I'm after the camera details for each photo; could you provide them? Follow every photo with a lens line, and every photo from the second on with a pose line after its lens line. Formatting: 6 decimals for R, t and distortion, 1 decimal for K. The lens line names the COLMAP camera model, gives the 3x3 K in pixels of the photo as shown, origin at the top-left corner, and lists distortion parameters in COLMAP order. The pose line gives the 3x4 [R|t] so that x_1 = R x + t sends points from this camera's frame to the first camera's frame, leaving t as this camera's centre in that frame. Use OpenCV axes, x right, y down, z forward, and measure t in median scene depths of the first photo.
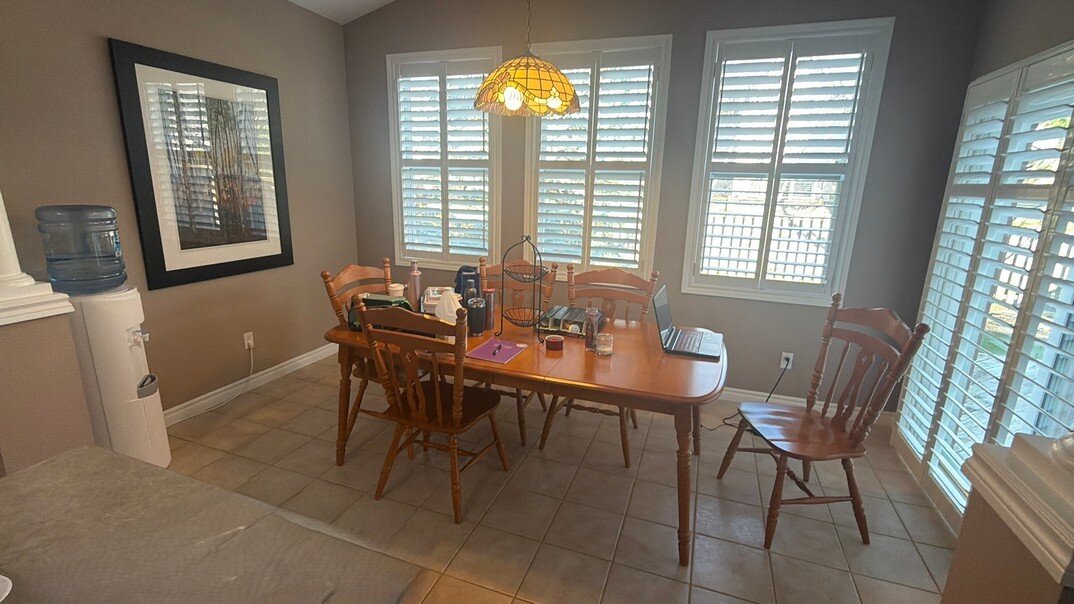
lens RADIAL K [[481.4, 0, 532.8], [0, 481.4, 300.7], [0, 0, 1]] dist [-0.000549, 0.000032]
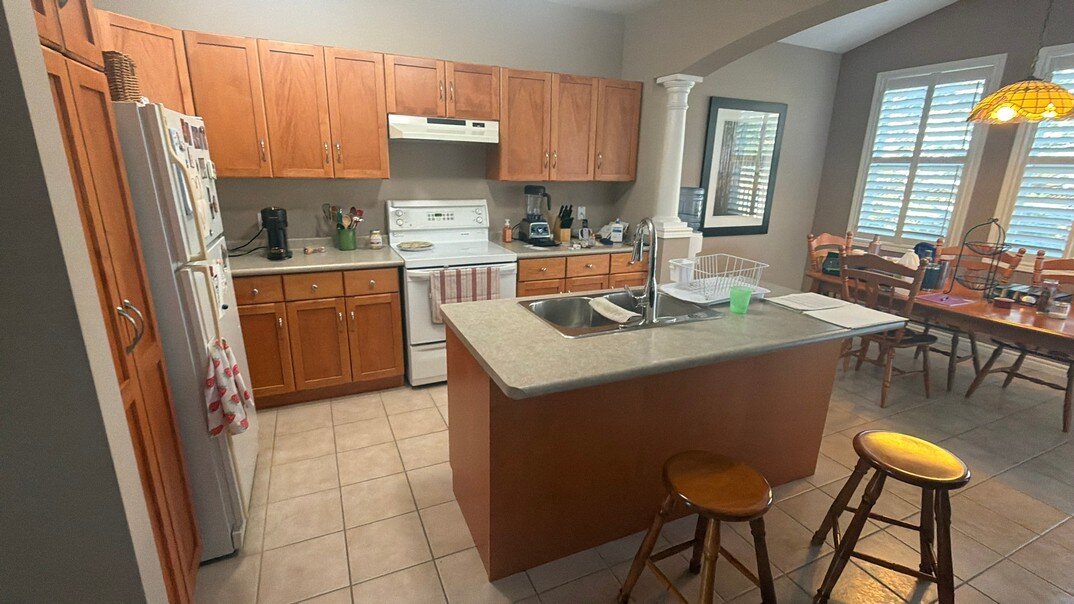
lens RADIAL K [[481.4, 0, 536.9], [0, 481.4, 302.5], [0, 0, 1]] dist [-0.000549, 0.000032]
pose [[0.711835, 0.182436, -0.678239, 0.019193], [-0.172812, 0.981483, 0.082633, 0.121378], [0.680755, 0.058387, 0.730180, -0.480977]]
